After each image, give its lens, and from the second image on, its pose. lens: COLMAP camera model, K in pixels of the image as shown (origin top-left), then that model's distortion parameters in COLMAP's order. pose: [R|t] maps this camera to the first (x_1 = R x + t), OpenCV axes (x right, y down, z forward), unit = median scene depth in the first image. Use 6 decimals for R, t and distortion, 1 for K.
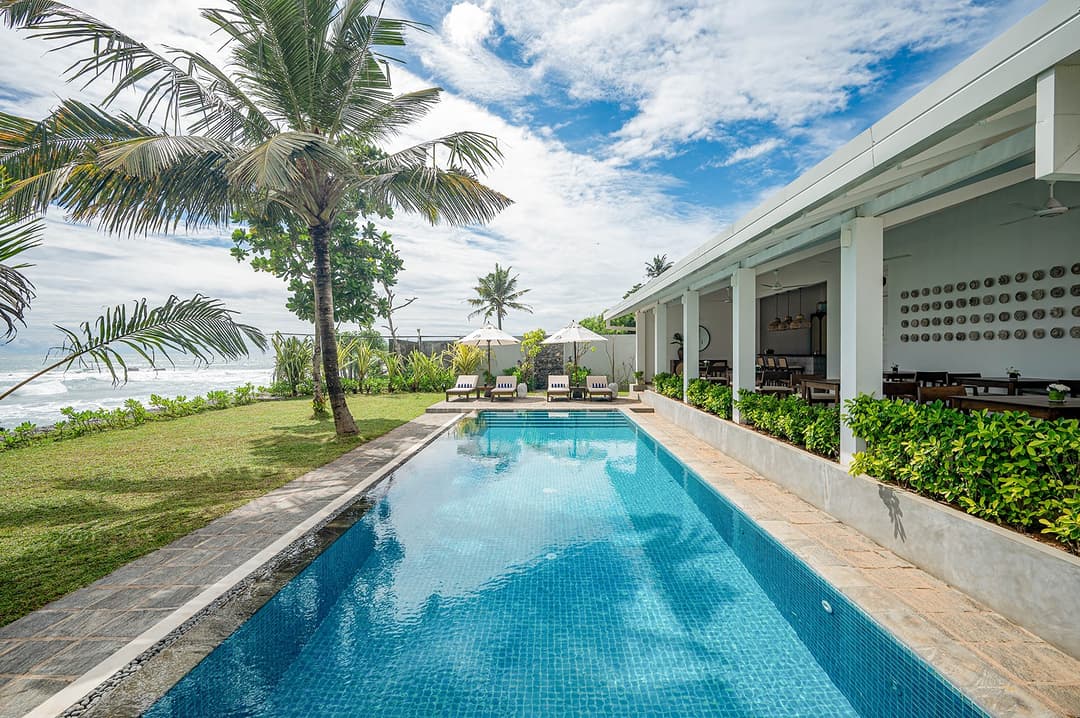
lens RADIAL K [[481.5, 0, 561.1], [0, 481.5, 356.1], [0, 0, 1]] dist [0.000427, 0.000344]
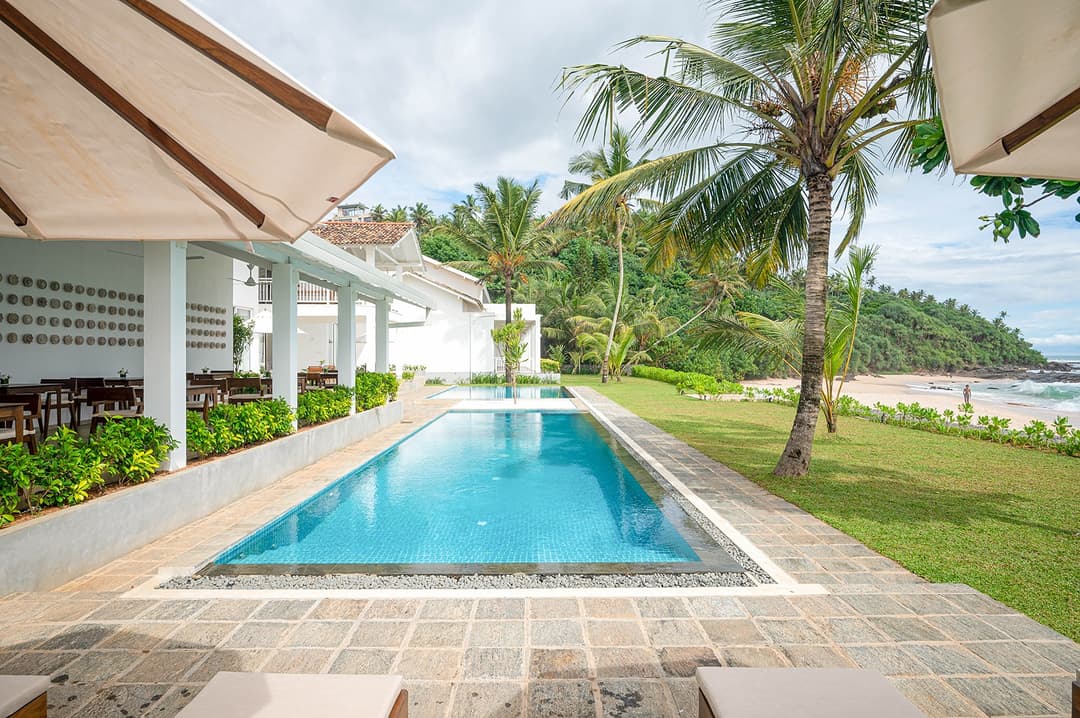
lens RADIAL K [[481.5, 0, 561.1], [0, 481.5, 356.1], [0, 0, 1]] dist [0.000427, 0.000344]
pose [[-0.999998, -0.001975, -0.000756, -0.150619], [-0.001981, 0.999963, 0.008312, -0.018784], [0.000740, 0.008313, -0.999965, 1.970023]]
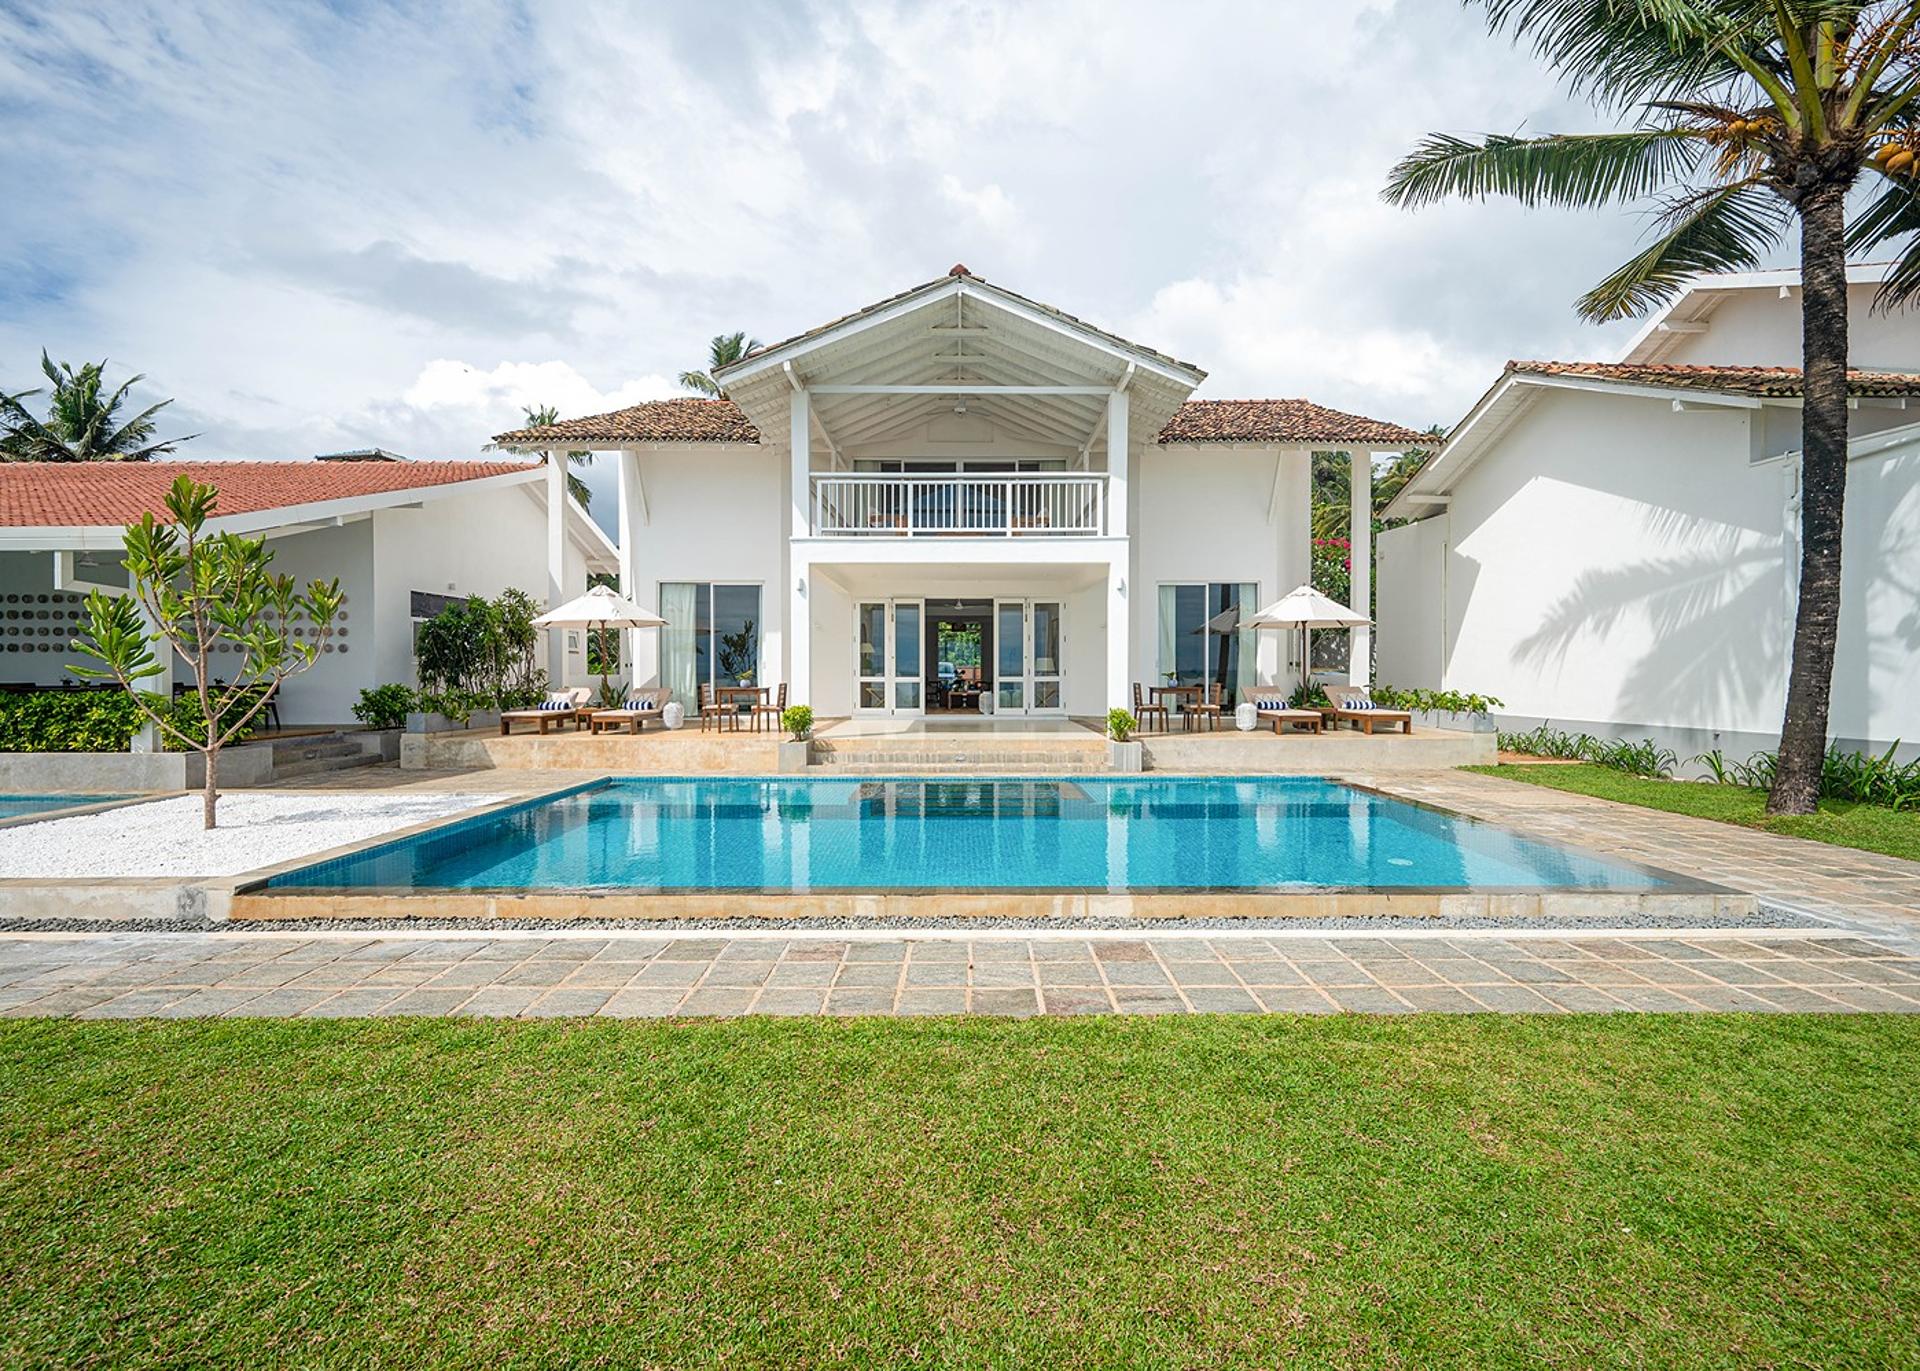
lens RADIAL K [[862.3, 0, 960.0], [0, 862.3, 685.5], [0, 0, 1]] dist [-0.000132, -0.000235]
pose [[0.035247, -0.004052, 0.999370, -0.944717], [0.008524, 0.999957, 0.003753, 0.050145], [-0.999342, 0.008387, 0.035280, -1.091772]]
